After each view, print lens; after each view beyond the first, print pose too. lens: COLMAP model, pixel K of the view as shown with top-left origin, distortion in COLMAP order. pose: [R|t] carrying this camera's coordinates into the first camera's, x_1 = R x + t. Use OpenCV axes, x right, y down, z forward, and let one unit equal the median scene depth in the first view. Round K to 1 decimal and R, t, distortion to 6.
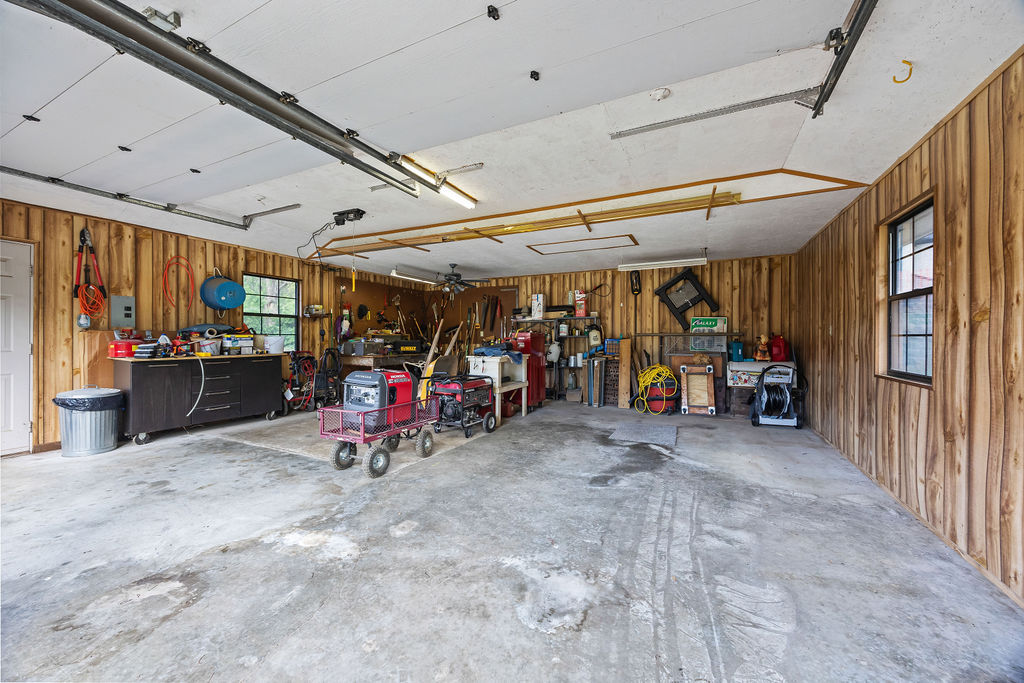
lens RADIAL K [[387.9, 0, 510.8], [0, 387.9, 337.5], [0, 0, 1]] dist [-0.005186, 0.000766]
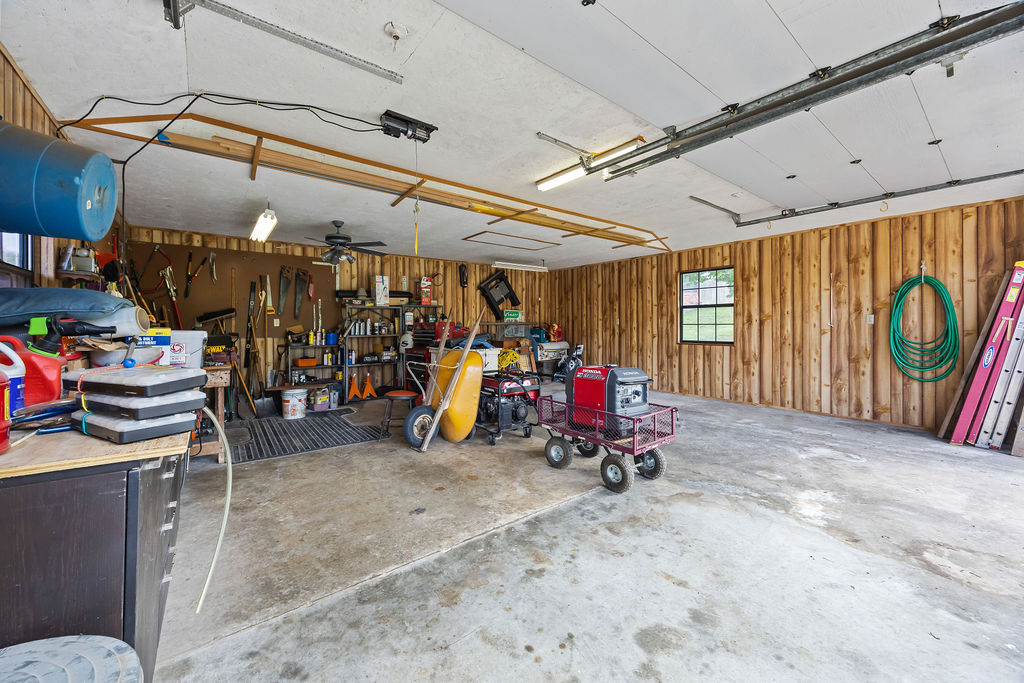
lens RADIAL K [[387.9, 0, 511.6], [0, 387.9, 321.7], [0, 0, 1]] dist [-0.005186, 0.000766]
pose [[0.435231, 0.003282, 0.900313, -1.440452], [0.005695, 0.999963, -0.006399, -0.012522], [-0.900301, 0.007913, 0.435196, 0.963812]]
